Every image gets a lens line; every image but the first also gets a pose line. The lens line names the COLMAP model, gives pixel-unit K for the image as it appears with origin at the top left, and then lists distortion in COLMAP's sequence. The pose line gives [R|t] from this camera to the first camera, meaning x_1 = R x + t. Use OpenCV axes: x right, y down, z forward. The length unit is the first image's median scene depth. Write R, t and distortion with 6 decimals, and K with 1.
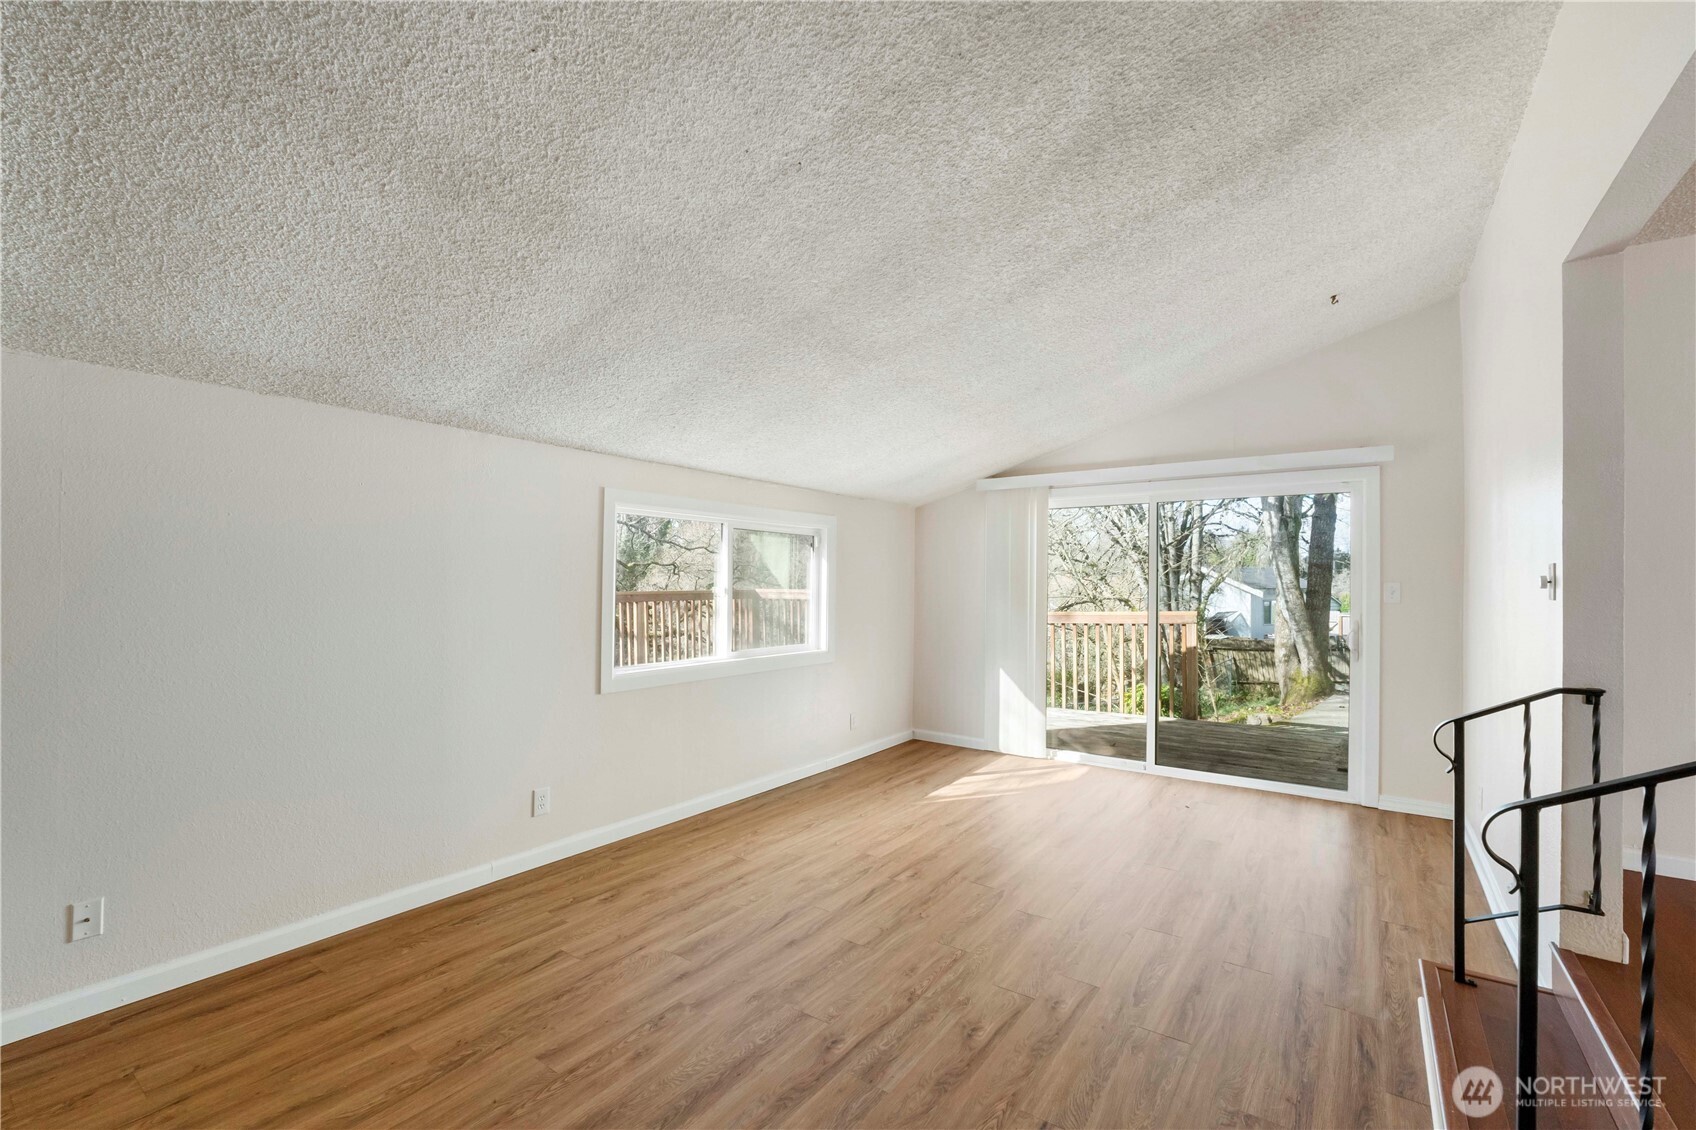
lens RADIAL K [[719.8, 0, 848.6], [0, 719.8, 572.6], [0, 0, 1]] dist [-0.006576, -0.000290]
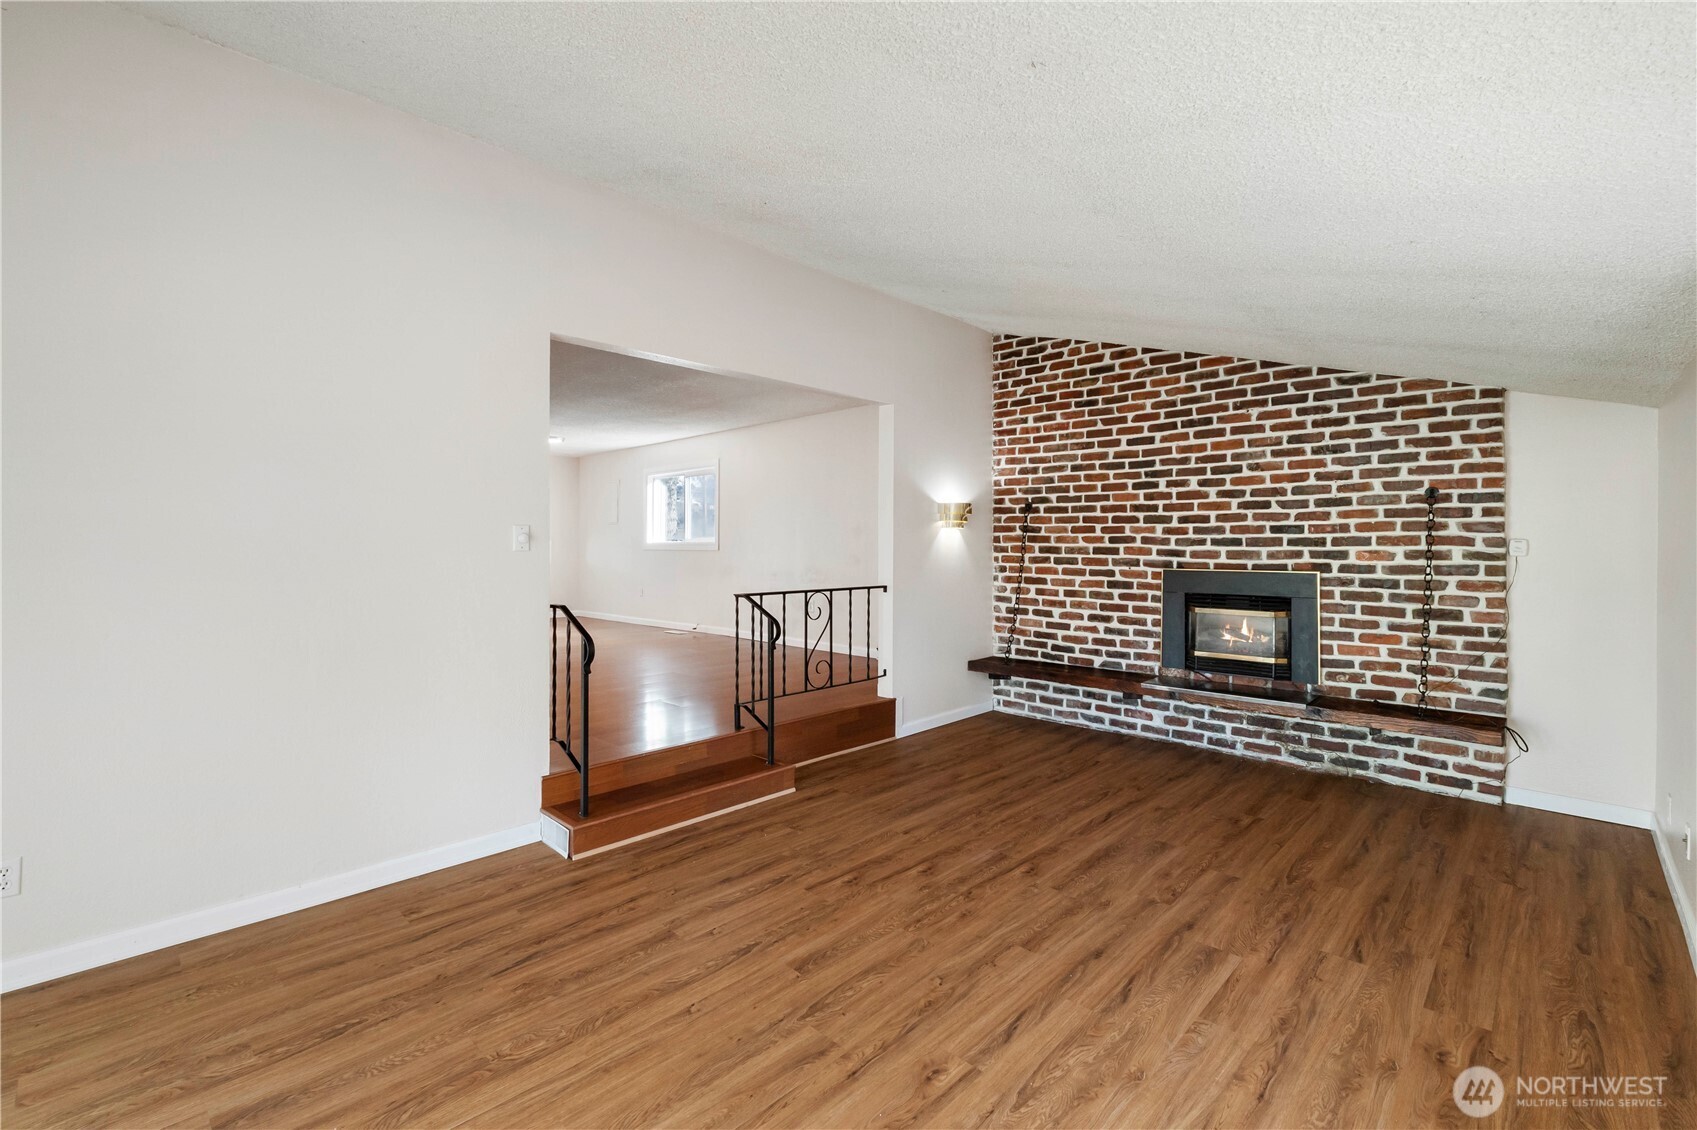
lens RADIAL K [[720.2, 0, 847.6], [0, 720.2, 556.9], [0, 0, 1]] dist [-0.006576, -0.000290]
pose [[-0.987507, -0.015423, 0.156818, 0.103916], [-0.015449, 0.999880, 0.001053, 0.036764], [-0.156815, -0.001383, -0.987627, 2.146698]]
